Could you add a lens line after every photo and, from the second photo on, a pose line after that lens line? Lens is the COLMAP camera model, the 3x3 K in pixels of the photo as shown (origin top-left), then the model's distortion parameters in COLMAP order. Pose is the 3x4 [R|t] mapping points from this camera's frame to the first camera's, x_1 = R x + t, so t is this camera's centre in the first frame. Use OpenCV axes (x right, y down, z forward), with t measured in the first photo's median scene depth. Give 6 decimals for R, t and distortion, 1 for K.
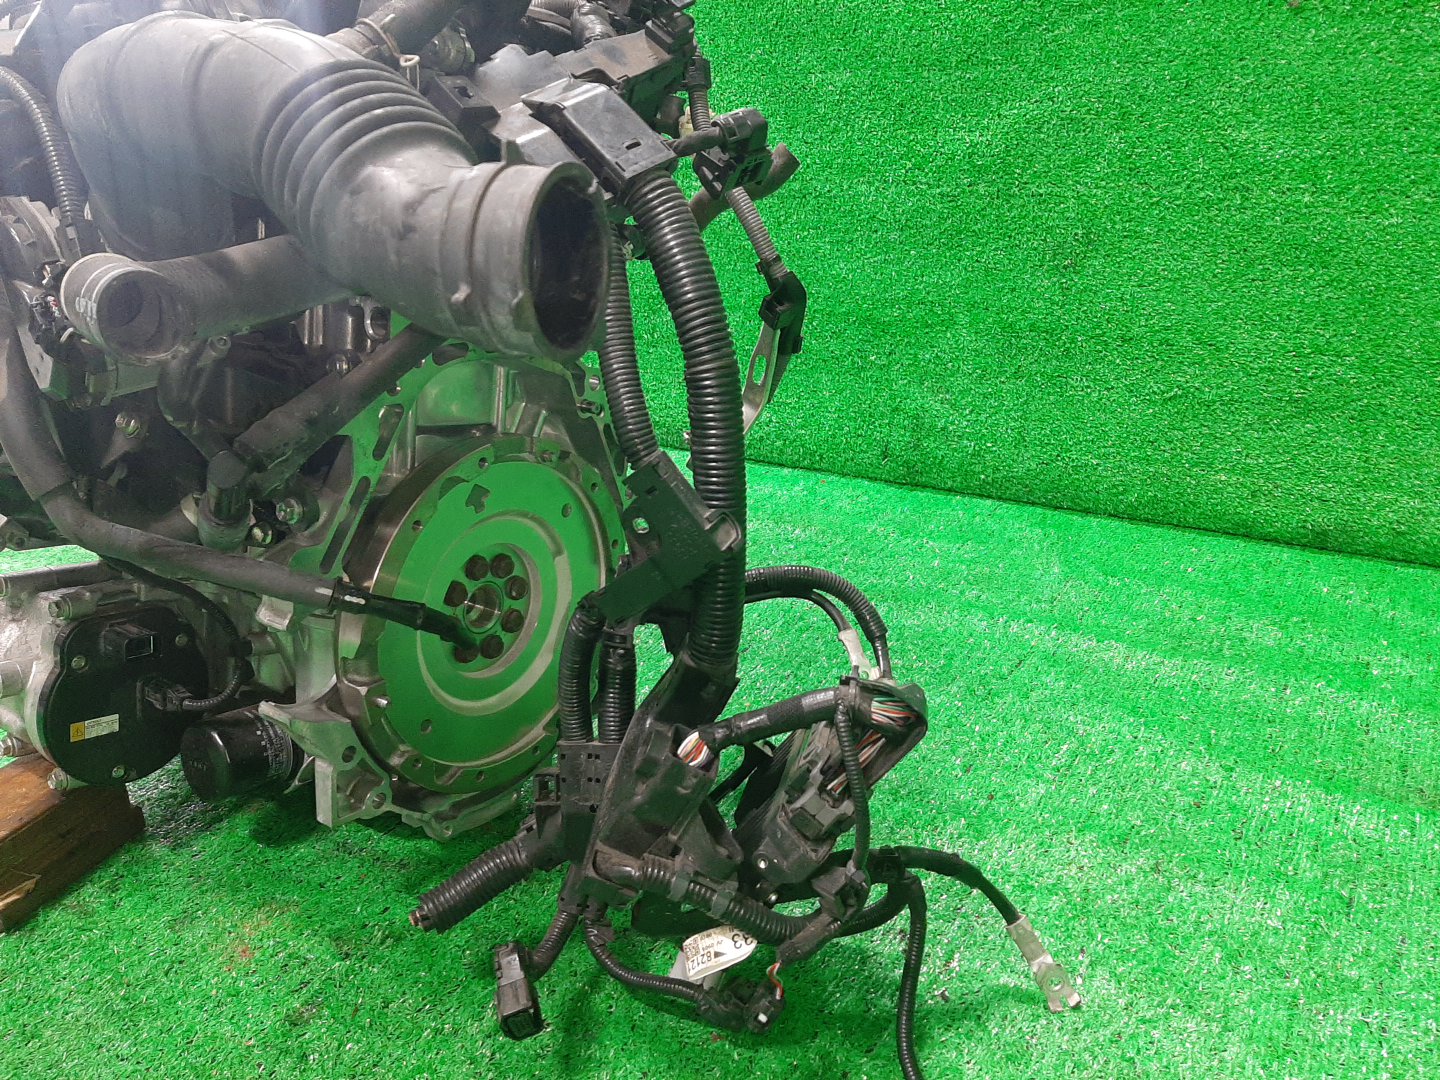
lens RADIAL K [[1133.3, 0, 720.0], [0, 1133.3, 540.0], [0, 0, 1]] dist [0.006235, 0.004026]
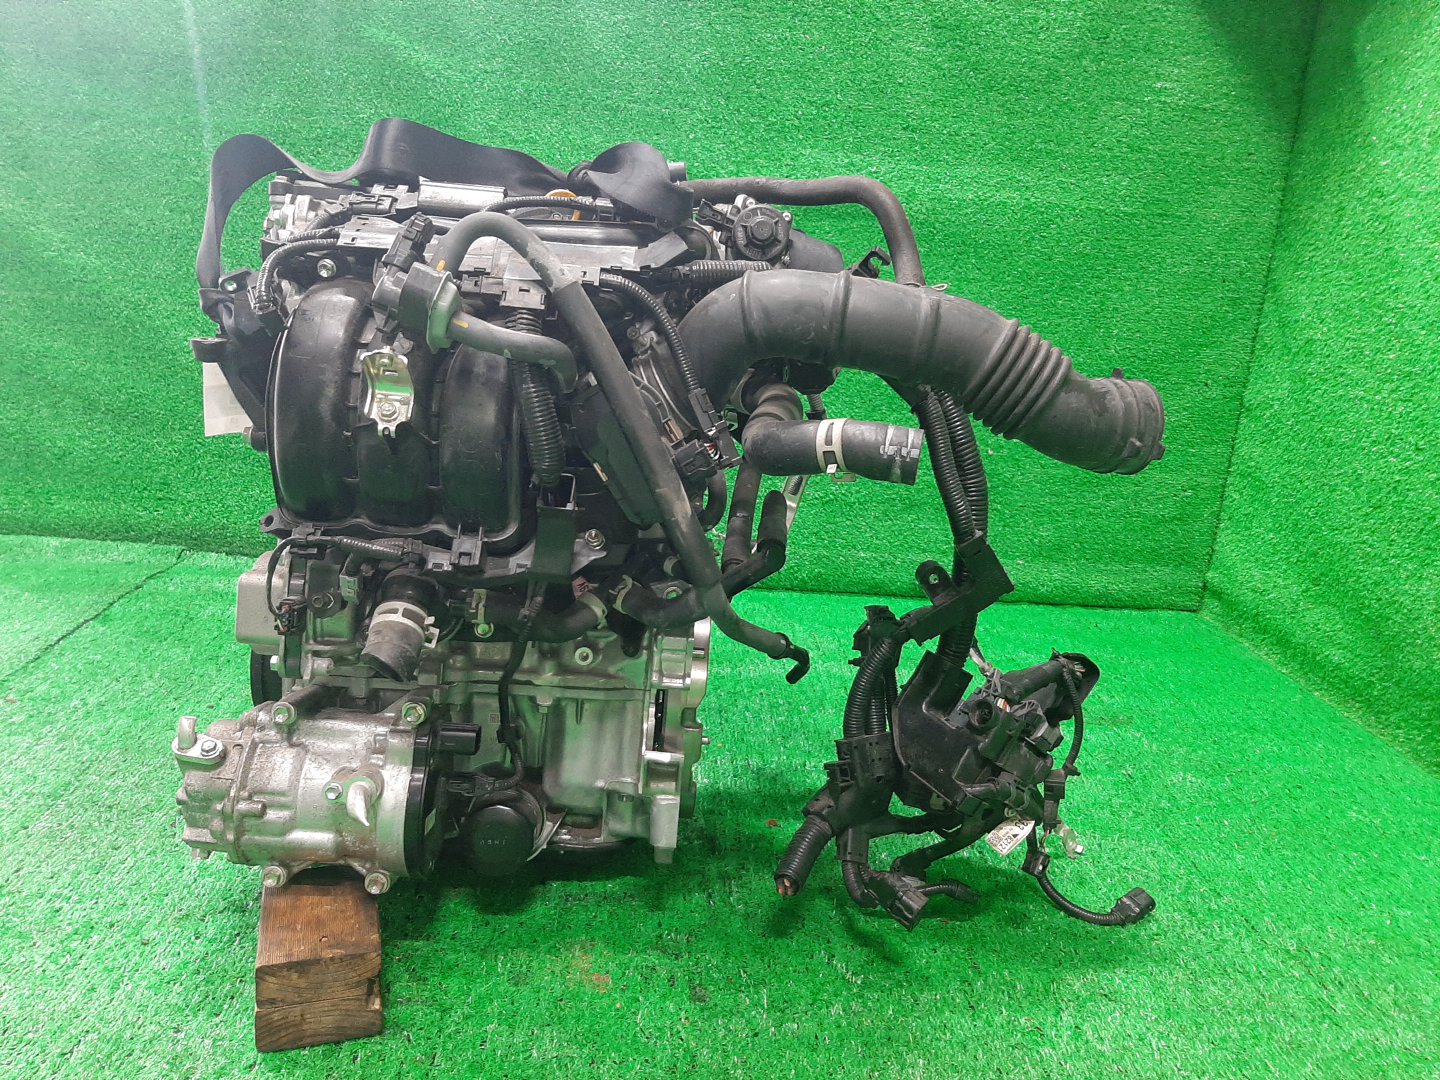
lens RADIAL K [[1133.3, 0, 720.0], [0, 1133.3, 540.0], [0, 0, 1]] dist [0.006235, 0.004026]
pose [[0.819722, -0.048955, 0.570666, -1.230668], [0.107154, 0.991857, -0.068832, 0.010474], [-0.562649, 0.117573, 0.818292, -0.142143]]
